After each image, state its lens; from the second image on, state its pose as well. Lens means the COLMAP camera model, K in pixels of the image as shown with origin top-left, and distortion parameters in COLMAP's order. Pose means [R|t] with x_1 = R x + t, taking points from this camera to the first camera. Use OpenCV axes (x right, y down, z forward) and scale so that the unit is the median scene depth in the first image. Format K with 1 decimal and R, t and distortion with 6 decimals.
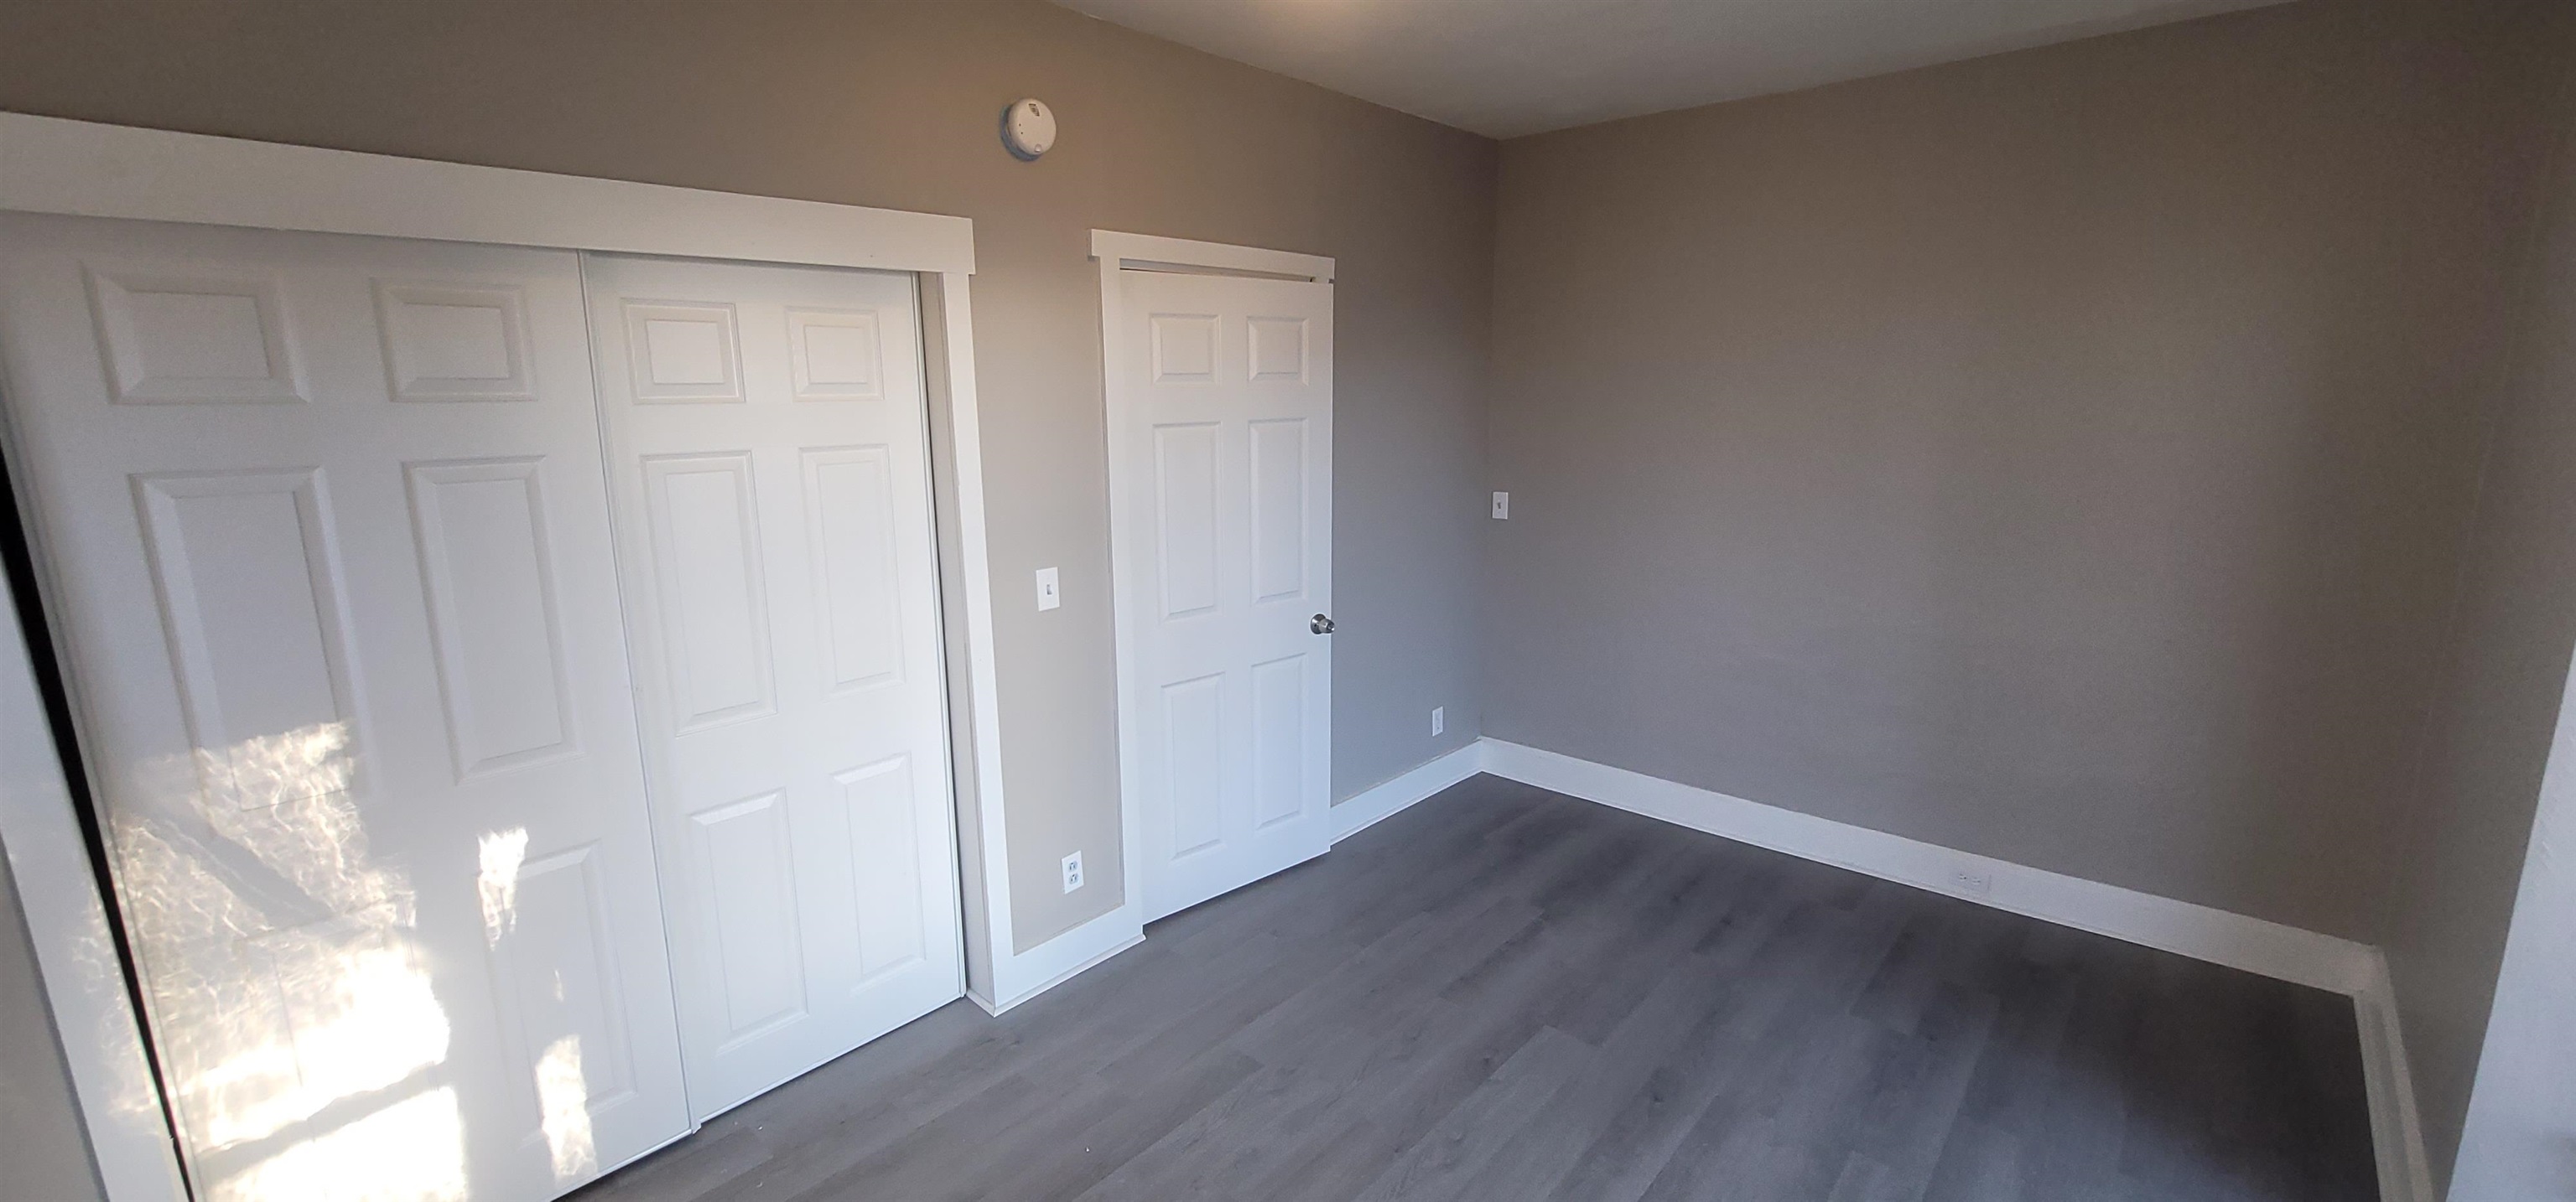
lens RADIAL K [[1068.8, 0, 1288.0], [0, 1068.8, 601.0], [0, 0, 1]] dist [0.016022, 0.000246]
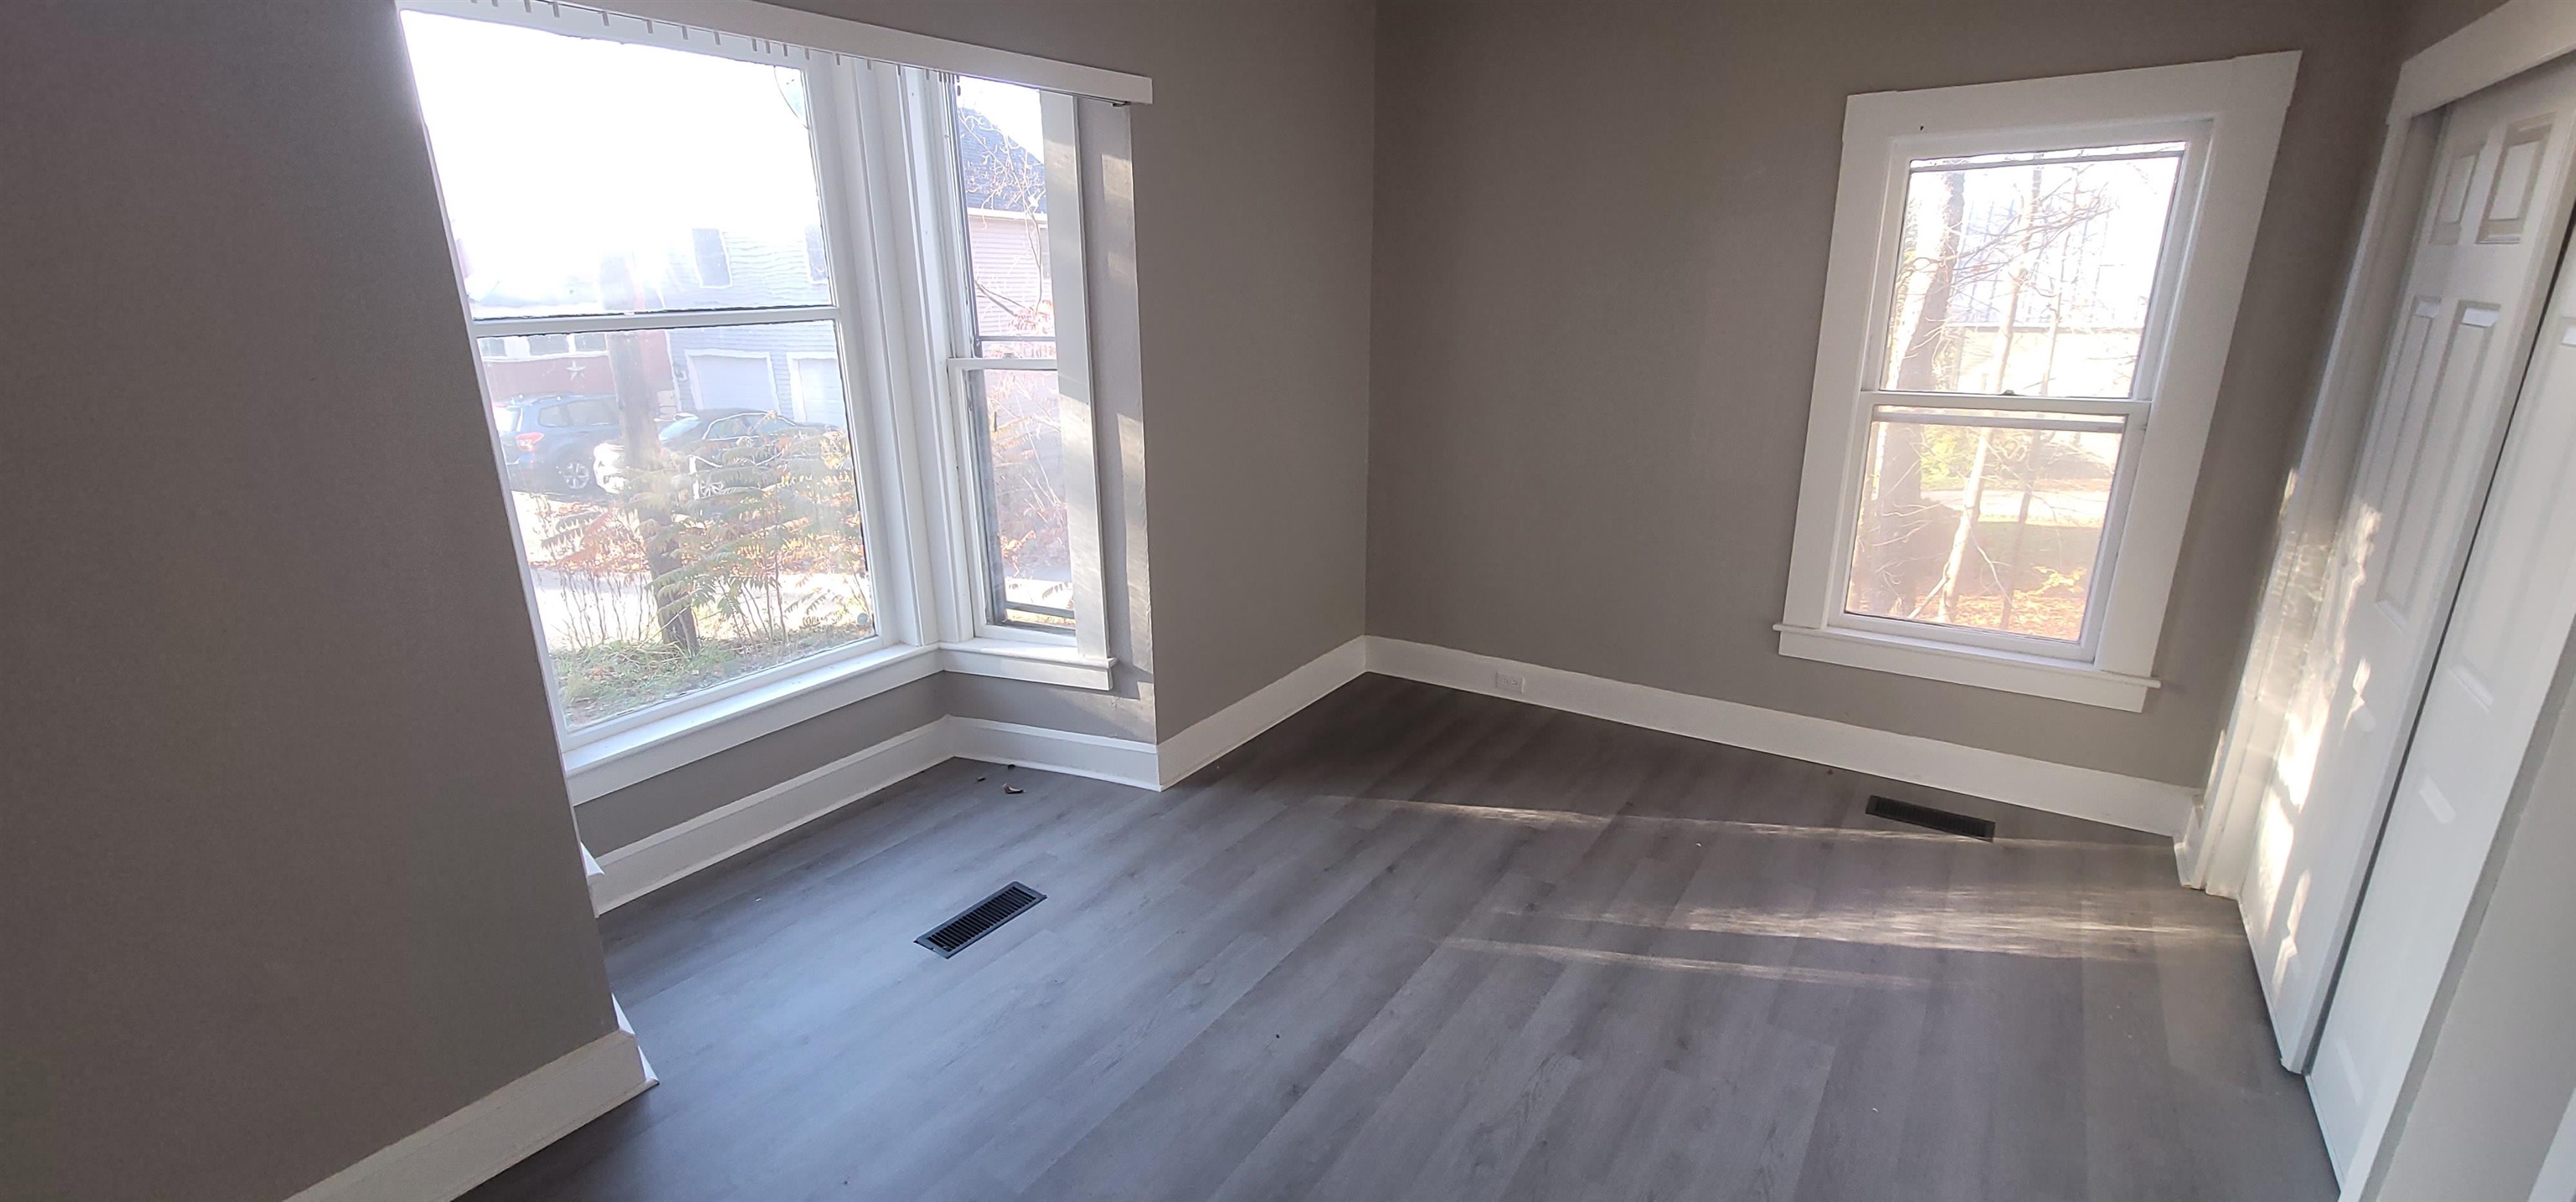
lens RADIAL K [[1068.8, 0, 1288.0], [0, 1068.8, 601.0], [0, 0, 1]] dist [0.016022, 0.000246]
pose [[-0.992463, 0.048724, -0.112443, 0.375817], [-0.012619, 0.872047, 0.489259, -0.292617], [0.121894, 0.486990, -0.864860, 1.473523]]
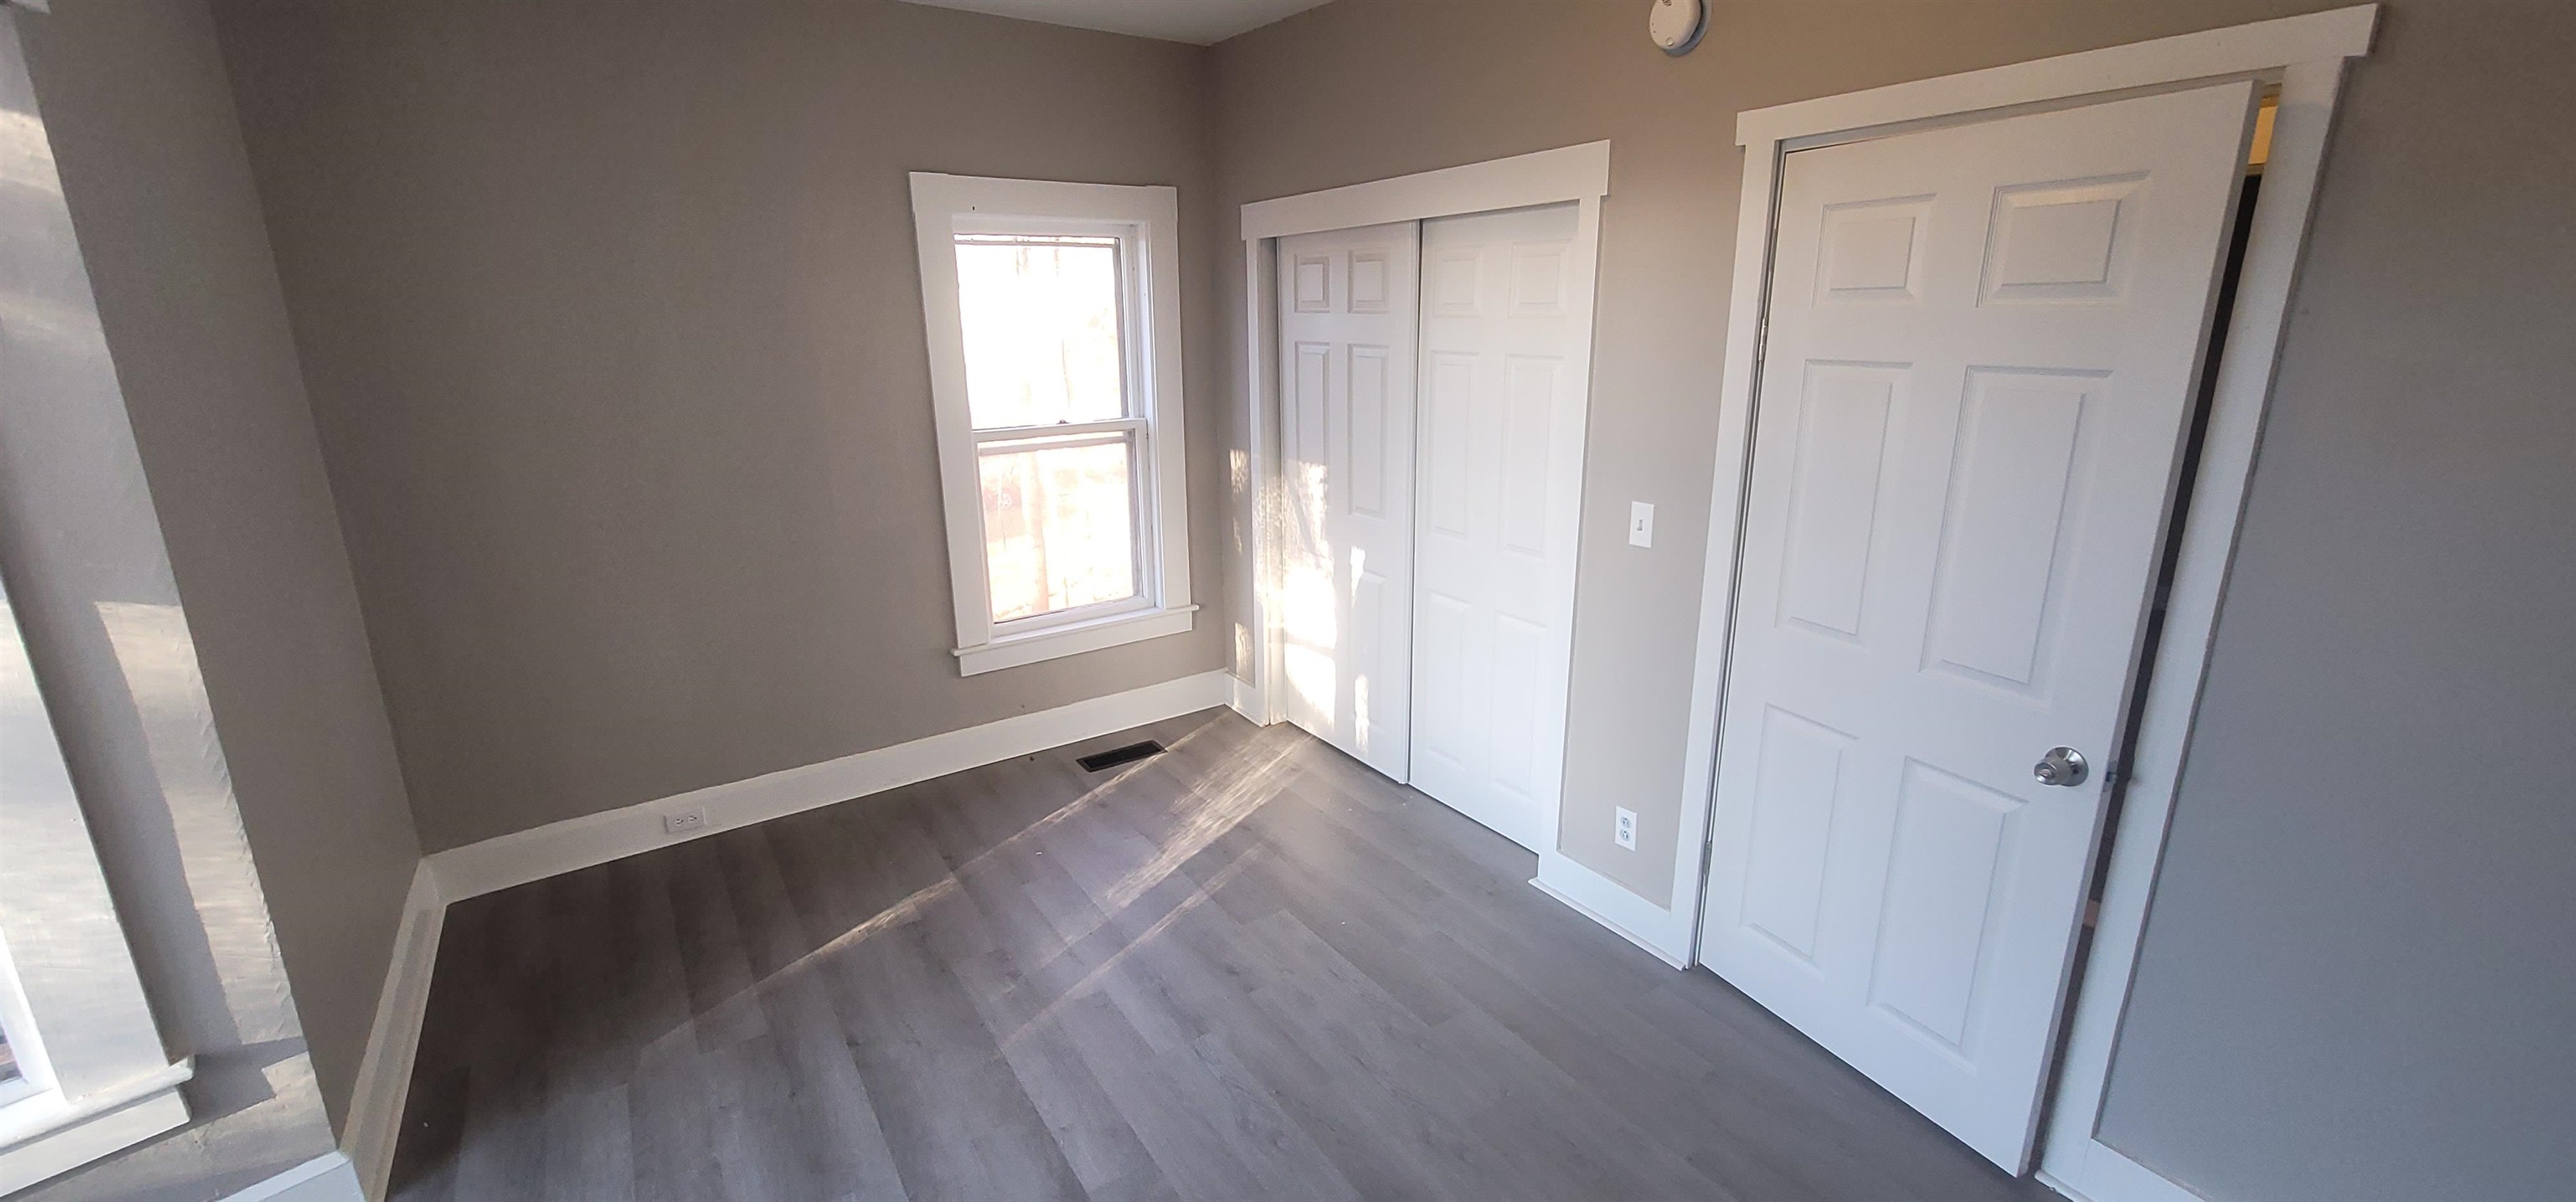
lens RADIAL K [[1068.8, 0, 1288.0], [0, 1068.8, 601.0], [0, 0, 1]] dist [0.016022, 0.000246]
pose [[-0.253925, 0.258775, -0.931964, 0.875044], [-0.196034, 0.929779, 0.311581, -0.211241], [0.947150, 0.261815, -0.185366, 1.041466]]
